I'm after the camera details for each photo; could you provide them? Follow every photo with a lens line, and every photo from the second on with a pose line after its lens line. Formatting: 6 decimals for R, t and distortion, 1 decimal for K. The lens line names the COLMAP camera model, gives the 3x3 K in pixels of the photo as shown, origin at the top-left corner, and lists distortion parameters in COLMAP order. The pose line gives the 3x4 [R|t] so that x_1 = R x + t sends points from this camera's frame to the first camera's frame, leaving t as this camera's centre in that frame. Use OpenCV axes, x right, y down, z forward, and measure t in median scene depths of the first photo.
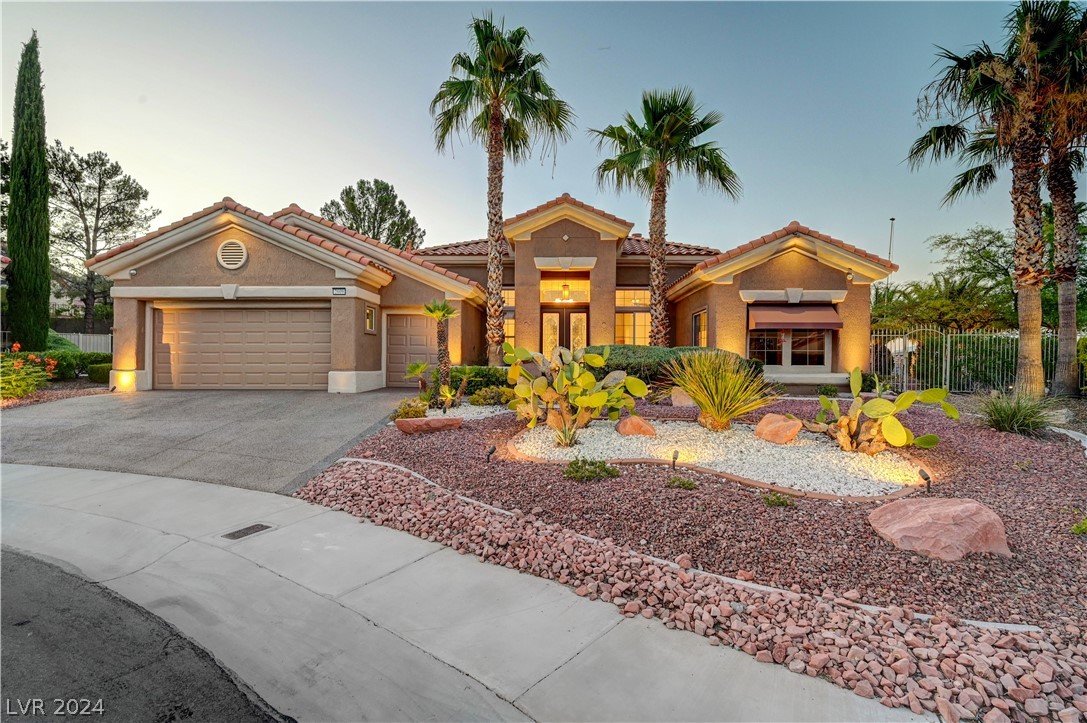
lens RADIAL K [[509.0, 0, 541.1], [0, 509.0, 361.5], [0, 0, 1]] dist [-0.001823, -0.000733]
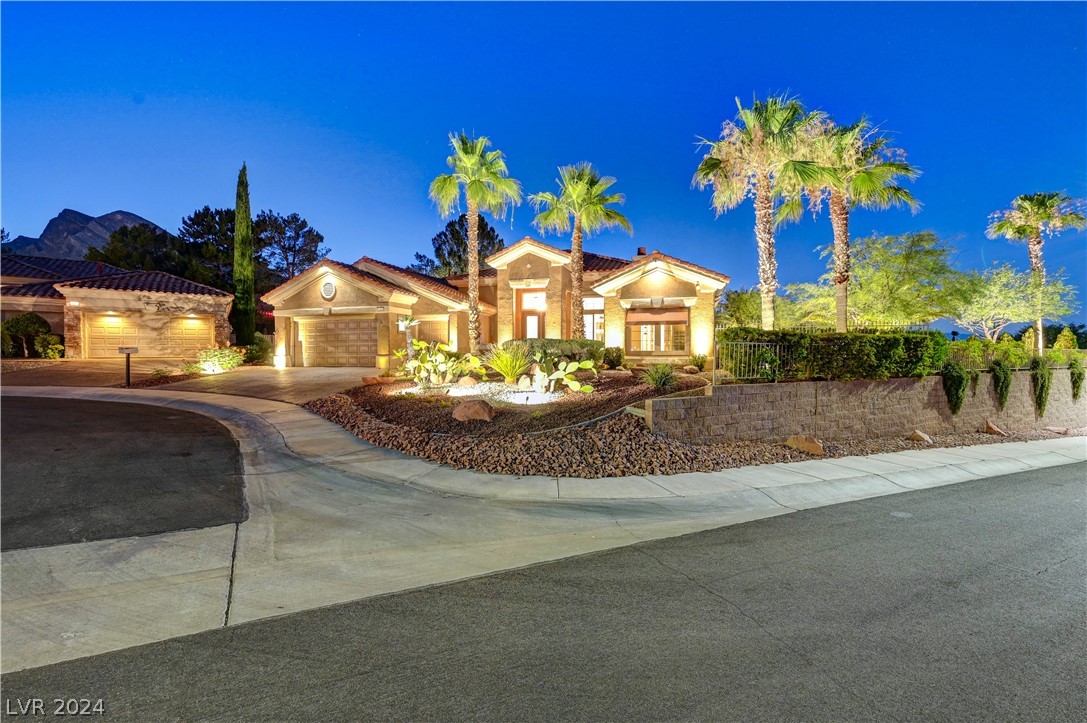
lens RADIAL K [[470.3, 0, 543.5], [0, 470.3, 361.5], [0, 0, 1]] dist [-0.001599, -0.000234]
pose [[0.961620, 0.000129, -0.274385, 0.461884], [0.005124, 0.999817, 0.018429, 0.009088], [0.274337, -0.019128, 0.961443, -0.301499]]
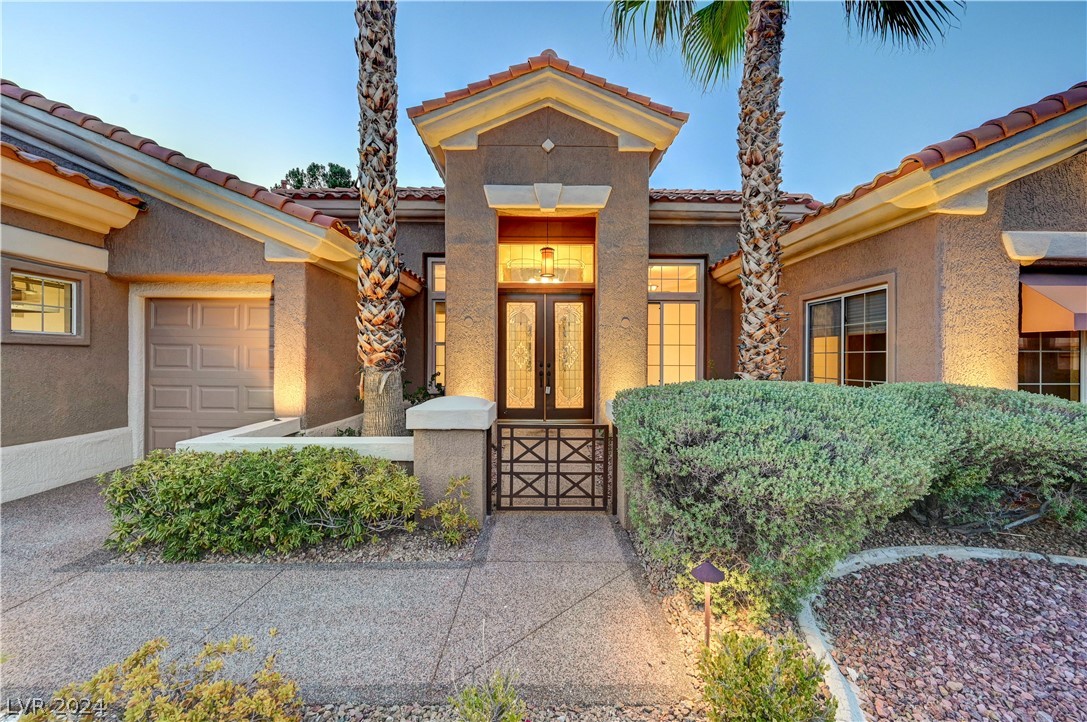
lens RADIAL K [[429.4, 0, 543.5], [0, 429.4, 361.0], [0, 0, 1]] dist [-0.002087, -0.000252]
pose [[0.998724, -0.002640, 0.050440, 0.022142], [0.002381, 0.999984, 0.005187, -0.037099], [-0.050452, -0.005061, 0.998714, 0.585774]]
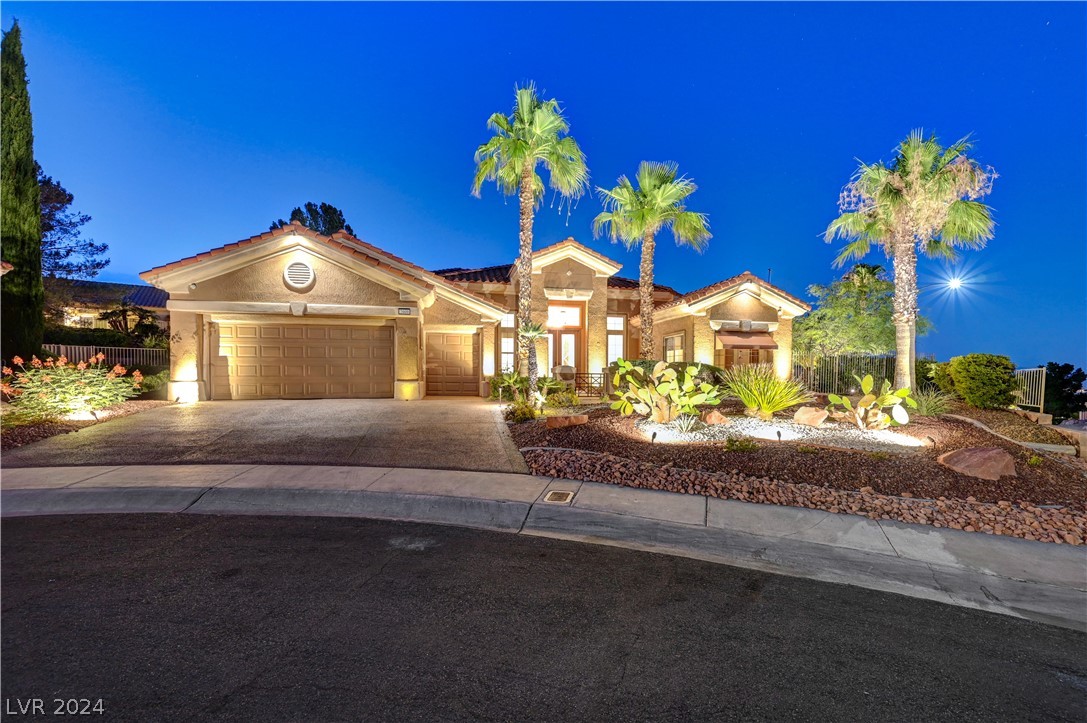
lens RADIAL K [[445.2, 0, 536.6], [0, 445.2, 386.9], [0, 0, 1]] dist [0.000838, 0.000233]
pose [[0.973461, -0.006652, 0.228754, -0.276093], [0.000782, 0.999668, 0.025738, 0.004632], [-0.228850, -0.024876, 0.973144, -0.038037]]
